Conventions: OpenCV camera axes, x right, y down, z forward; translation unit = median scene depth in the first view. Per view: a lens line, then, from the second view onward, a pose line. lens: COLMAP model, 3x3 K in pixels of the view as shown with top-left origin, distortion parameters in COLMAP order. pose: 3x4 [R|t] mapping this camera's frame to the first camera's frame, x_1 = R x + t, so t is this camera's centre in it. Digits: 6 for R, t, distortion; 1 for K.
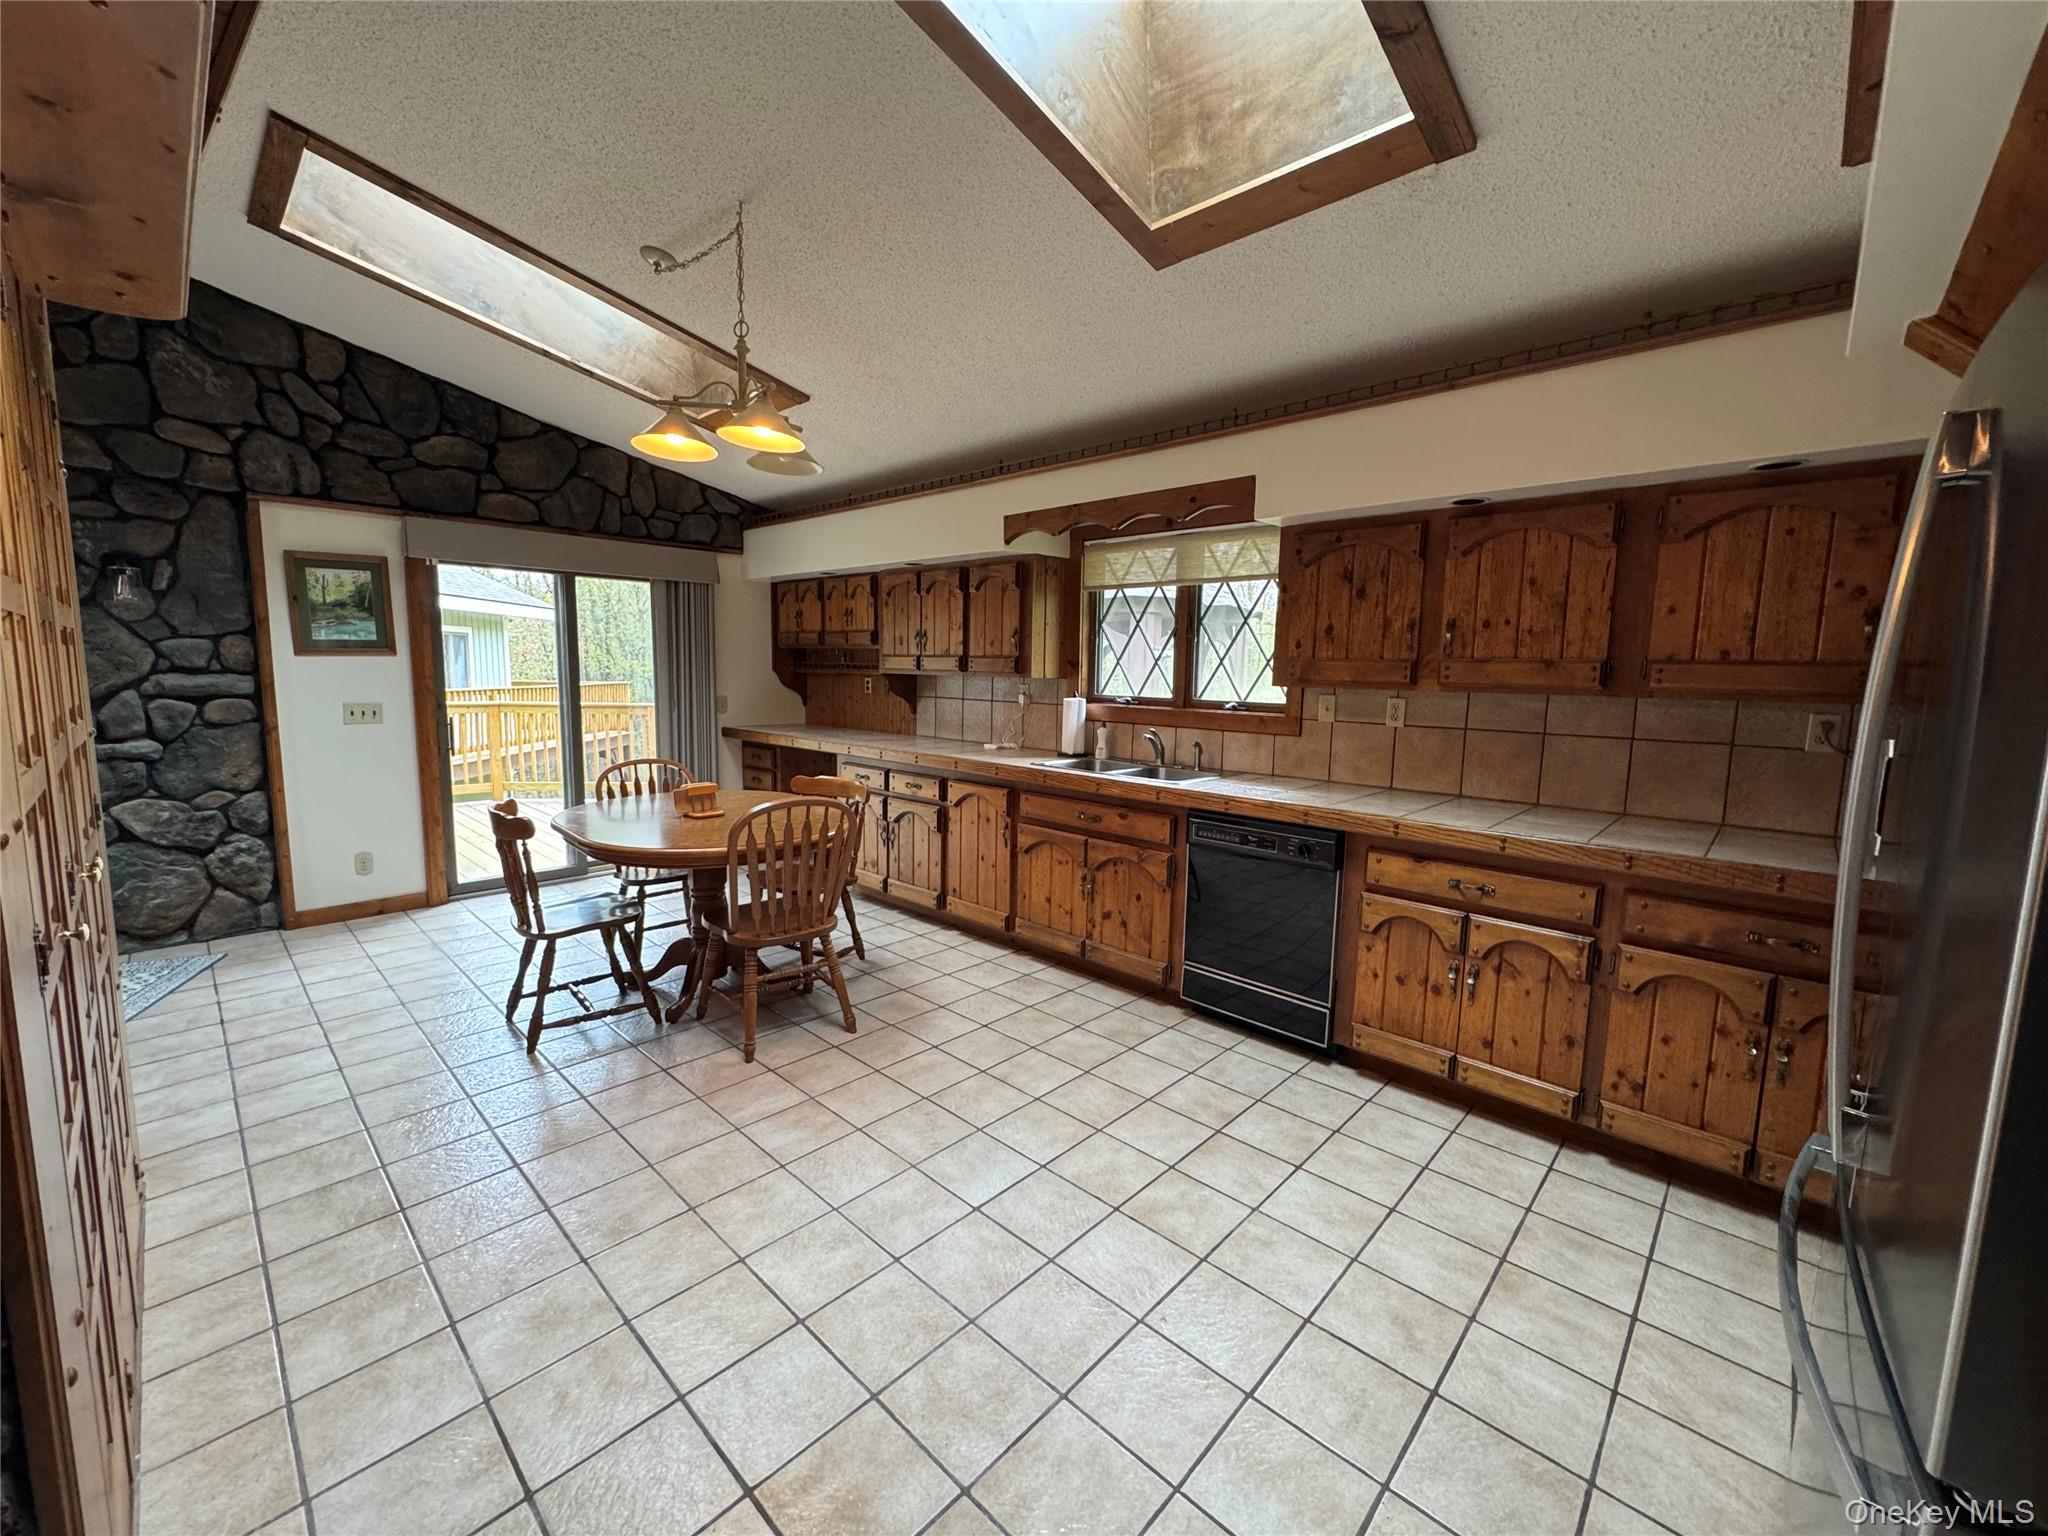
lens RADIAL K [[817.6, 0, 1021.8], [0, 817.6, 770.4], [0, 0, 1]] dist [-0.003150, 0.000098]
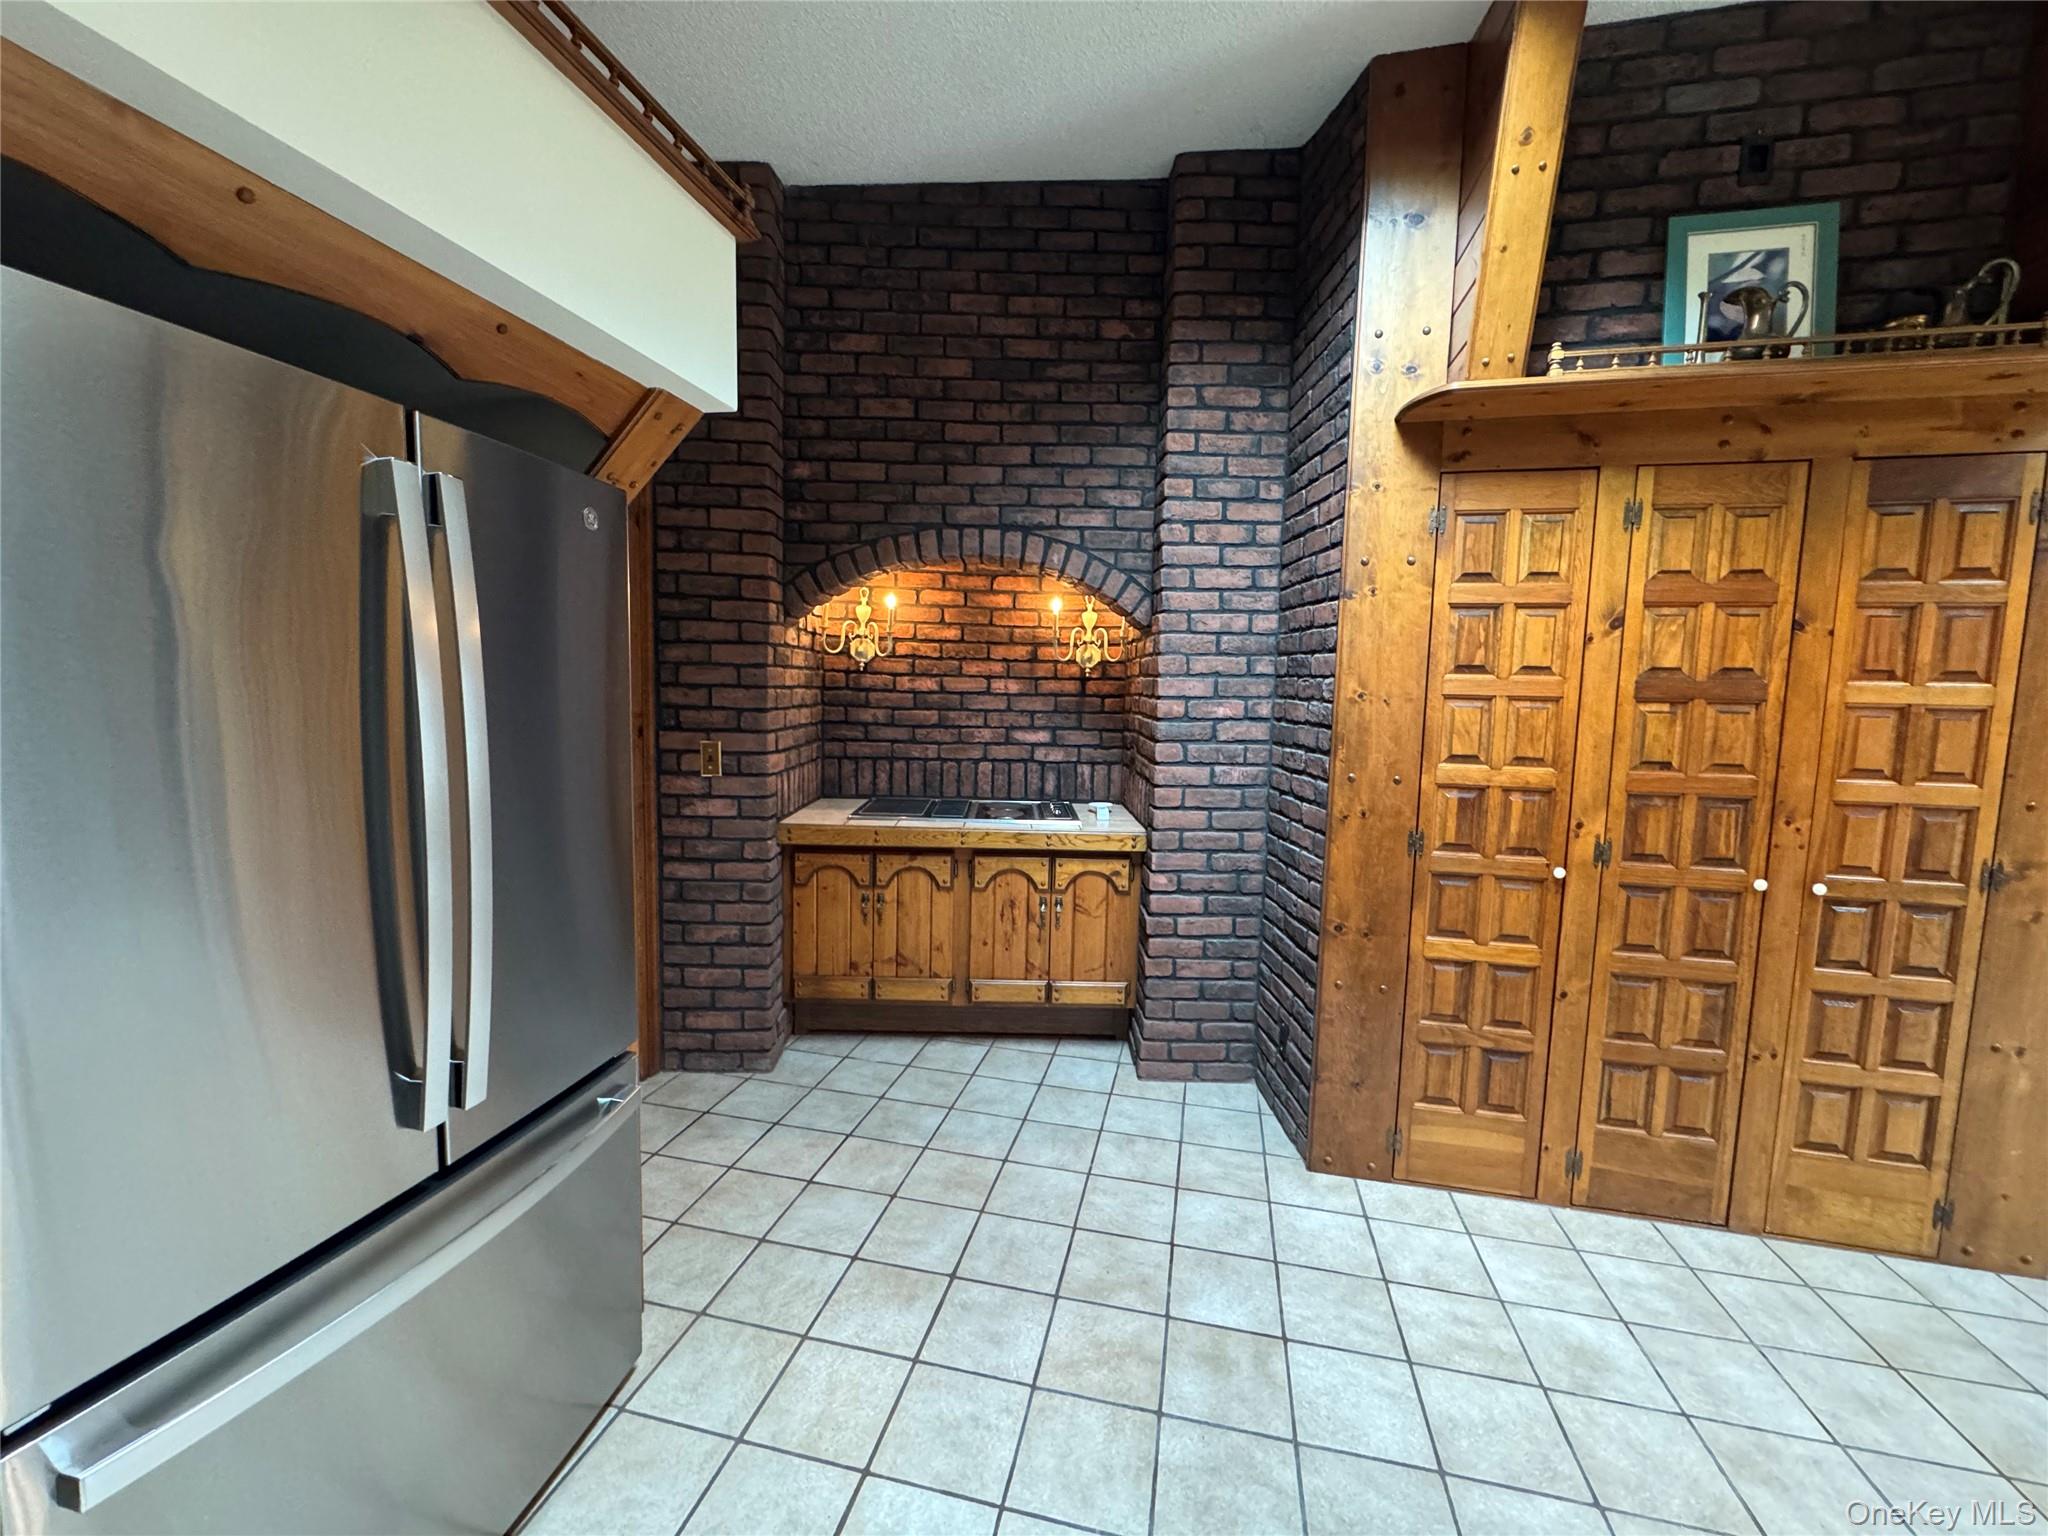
lens RADIAL K [[817.6, 0, 1020.8], [0, 817.6, 762.0], [0, 0, 1]] dist [-0.003150, 0.000098]
pose [[-0.865420, 0.004613, -0.501026, 0.285856], [-0.101414, 0.977648, 0.184174, -0.091810], [0.490676, 0.210199, -0.845608, 0.710745]]
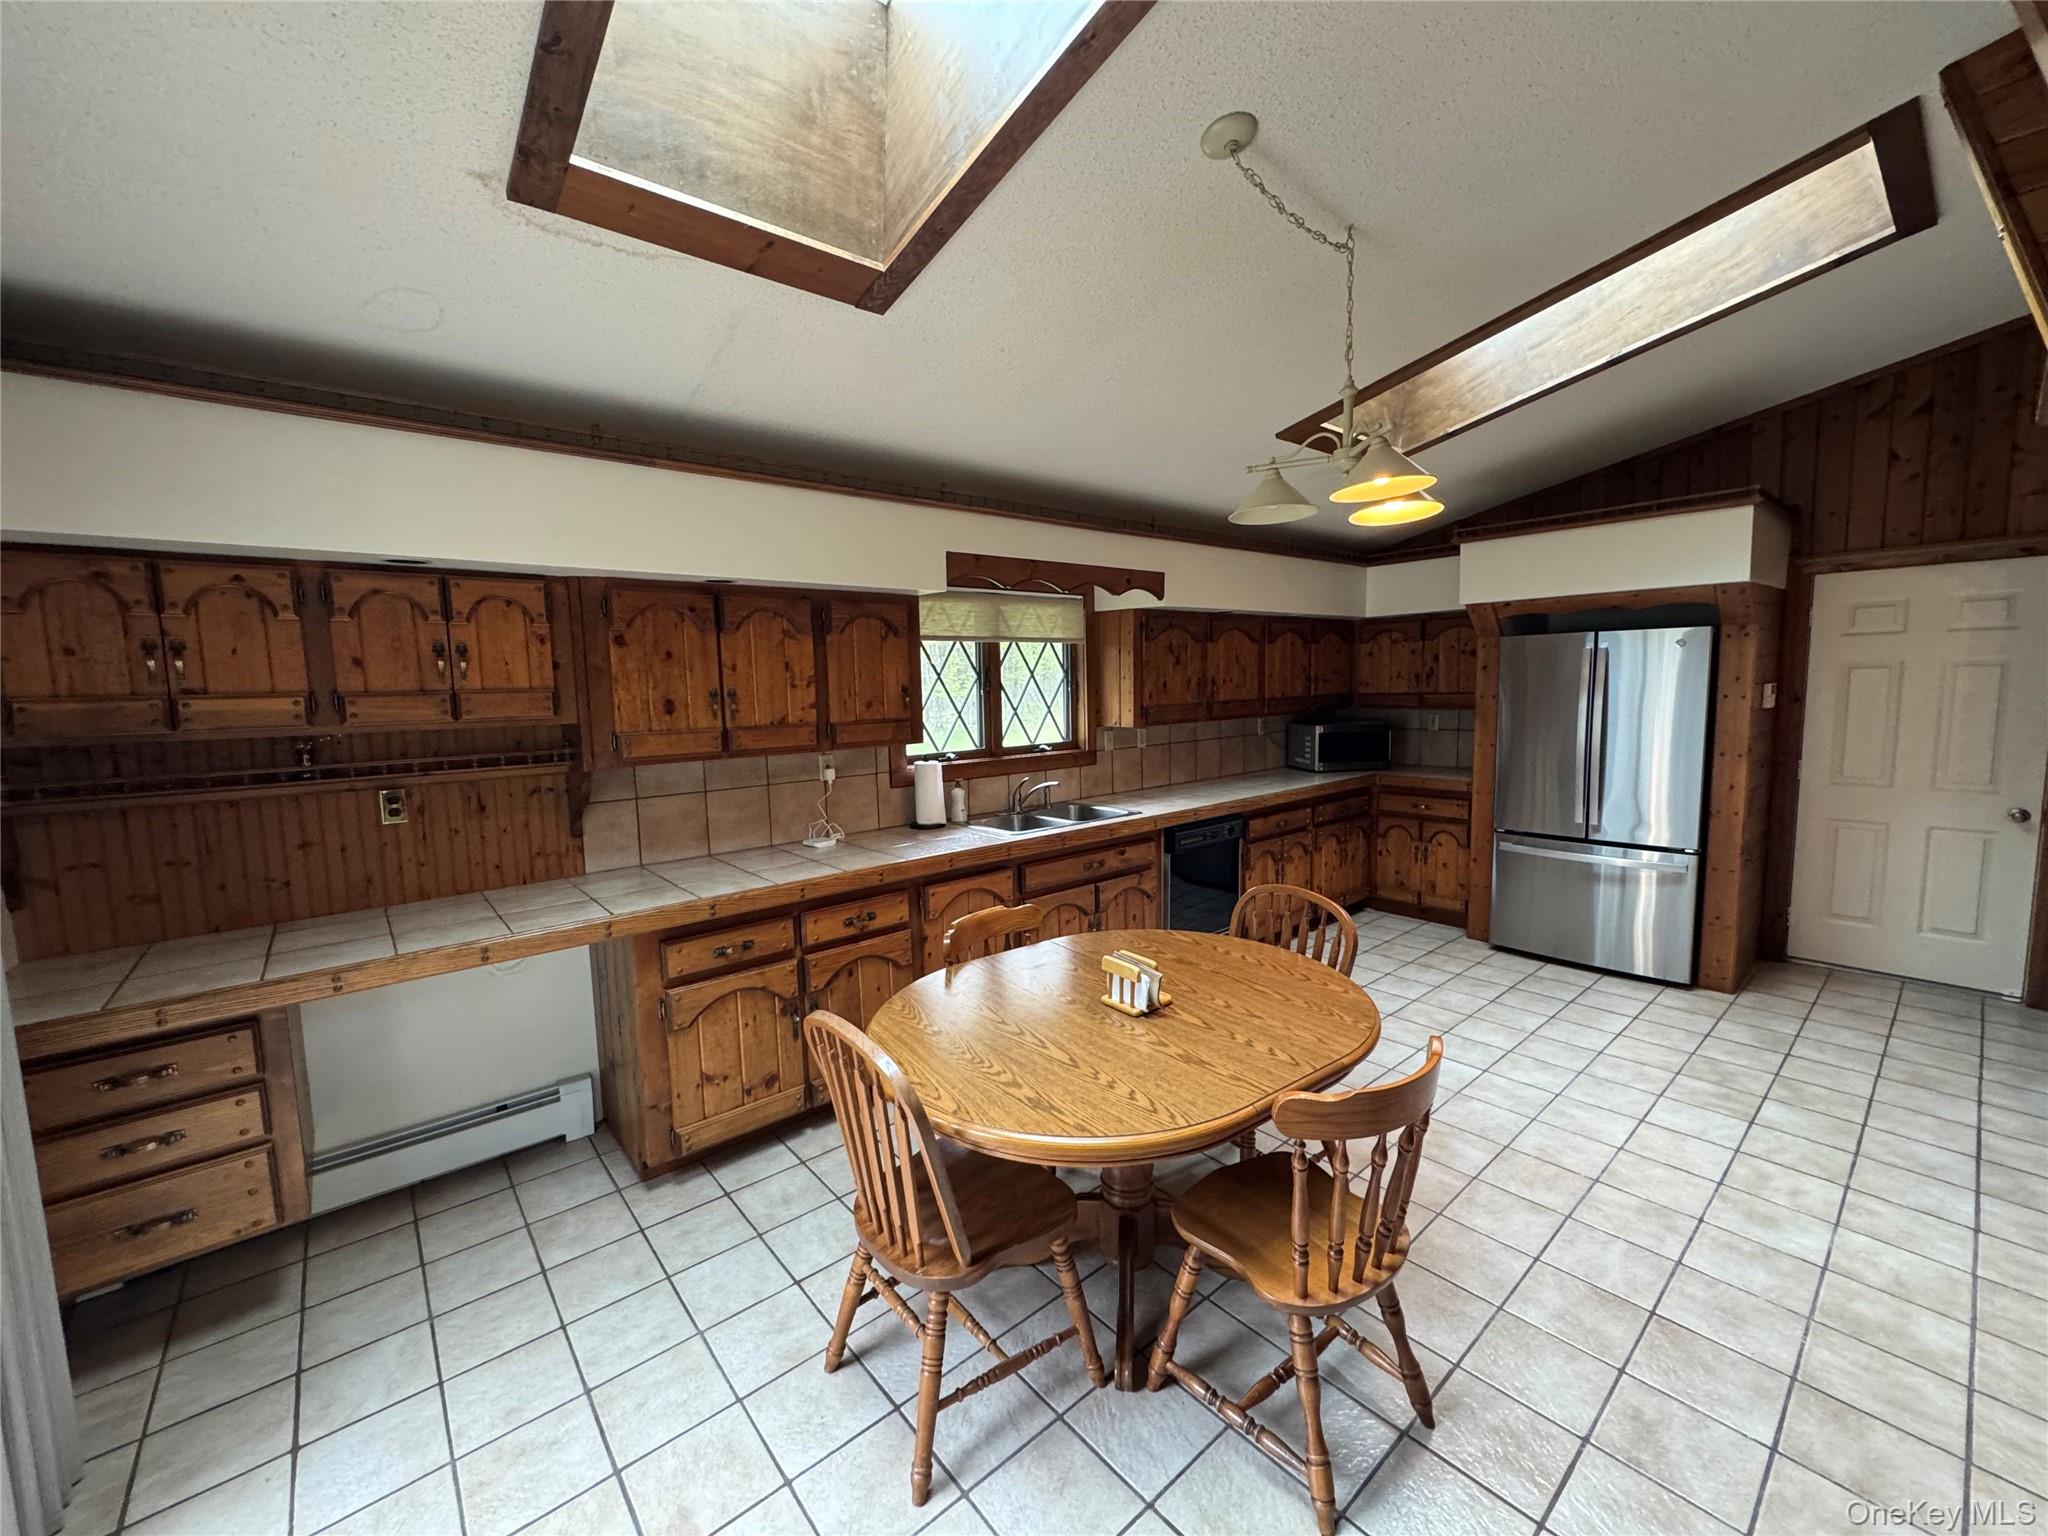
lens RADIAL K [[817.6, 0, 1024.9], [0, 817.6, 765.9], [0, 0, 1]] dist [-0.003150, 0.000098]
pose [[0.106492, -0.124489, 0.986490, -1.023089], [0.150387, 0.982734, 0.107781, -0.209645], [-0.982875, 0.136878, 0.123375, 1.012566]]
